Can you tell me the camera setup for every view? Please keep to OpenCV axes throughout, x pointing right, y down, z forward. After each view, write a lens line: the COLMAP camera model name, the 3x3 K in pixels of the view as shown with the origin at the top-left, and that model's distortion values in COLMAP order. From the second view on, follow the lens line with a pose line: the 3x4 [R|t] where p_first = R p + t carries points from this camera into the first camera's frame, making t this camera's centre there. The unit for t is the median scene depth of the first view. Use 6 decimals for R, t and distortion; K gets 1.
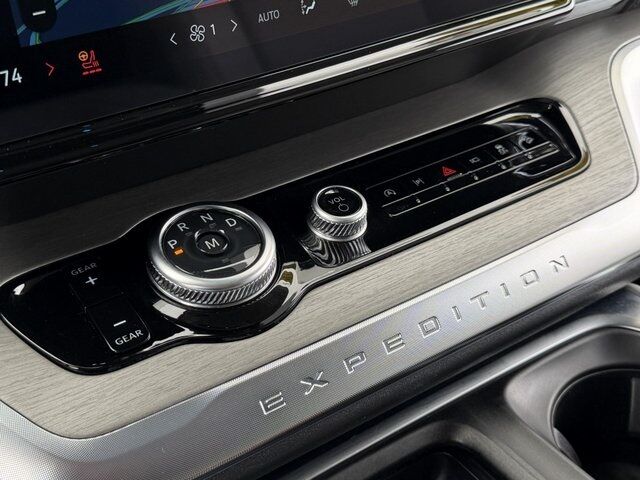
lens RADIAL K [[850.3, 0, 311.3], [0, 850.3, 242.1], [0, 0, 1]] dist [0.258557, -0.793627]
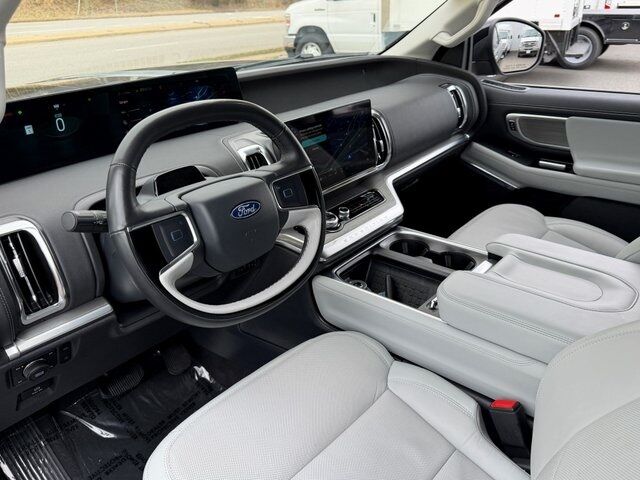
lens RADIAL K [[509.5, 0, 320.0], [0, 509.5, 240.0], [0, 0, 1]] dist [-0.055461, -0.002947]
pose [[0.960125, -0.130169, 0.247417, -0.781497], [0.169615, 0.974727, -0.145391, 0.486037], [-0.222239, 0.181560, 0.957938, -1.627654]]
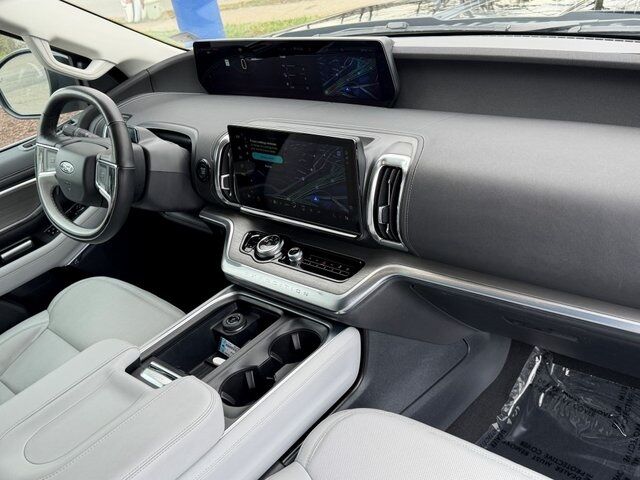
lens RADIAL K [[655.6, 0, 320.0], [0, 655.6, 240.0], [0, 0, 1]] dist [0.015205, 0.009828]
pose [[0.262653, 0.424408, -0.866540, 2.487900], [-0.398604, 0.865583, 0.303120, -0.988811], [0.878708, 0.265791, 0.396519, -0.126968]]
